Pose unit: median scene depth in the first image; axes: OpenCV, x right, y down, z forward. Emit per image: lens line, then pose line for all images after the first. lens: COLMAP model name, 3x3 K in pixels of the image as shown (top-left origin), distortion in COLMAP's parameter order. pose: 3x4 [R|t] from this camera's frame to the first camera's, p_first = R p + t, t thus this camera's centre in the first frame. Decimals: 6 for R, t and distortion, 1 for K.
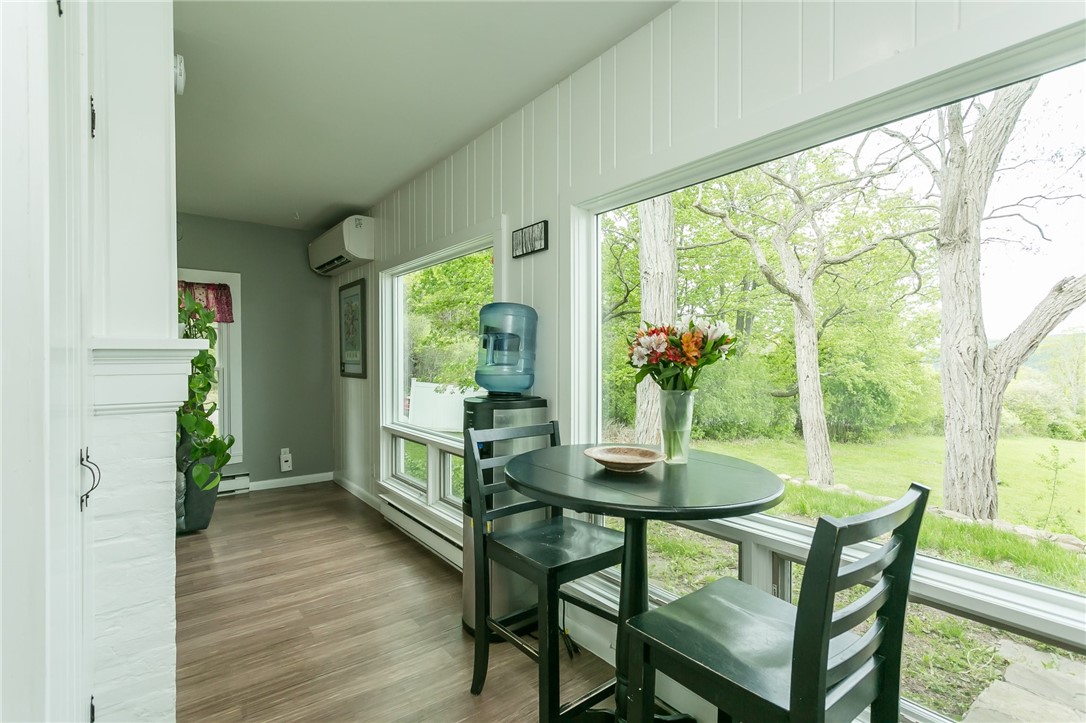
lens RADIAL K [[528.0, 0, 543.0], [0, 528.0, 361.5], [0, 0, 1]] dist [-0.001298, 0.001104]
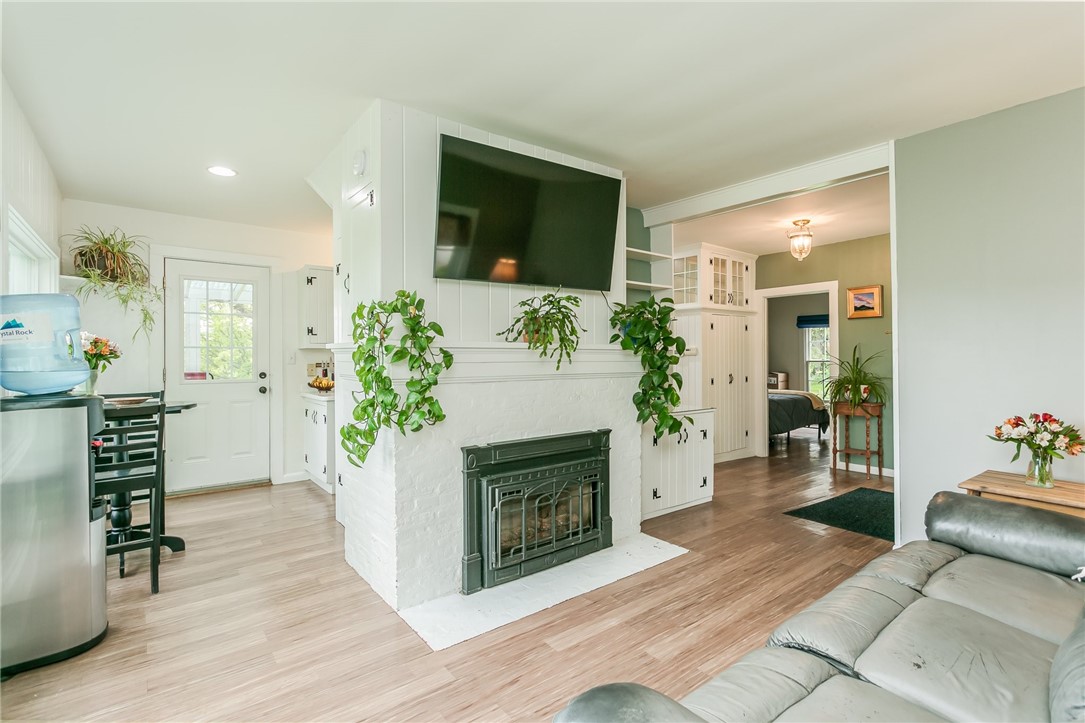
lens RADIAL K [[527.5, 0, 542.5], [0, 527.5, 361.5], [0, 0, 1]] dist [-0.001298, 0.001104]
pose [[-0.999998, 0.001760, 0.000286, -0.891789], [0.001764, 0.999917, 0.012795, -0.006242], [-0.000263, 0.012796, -0.999918, 1.845758]]
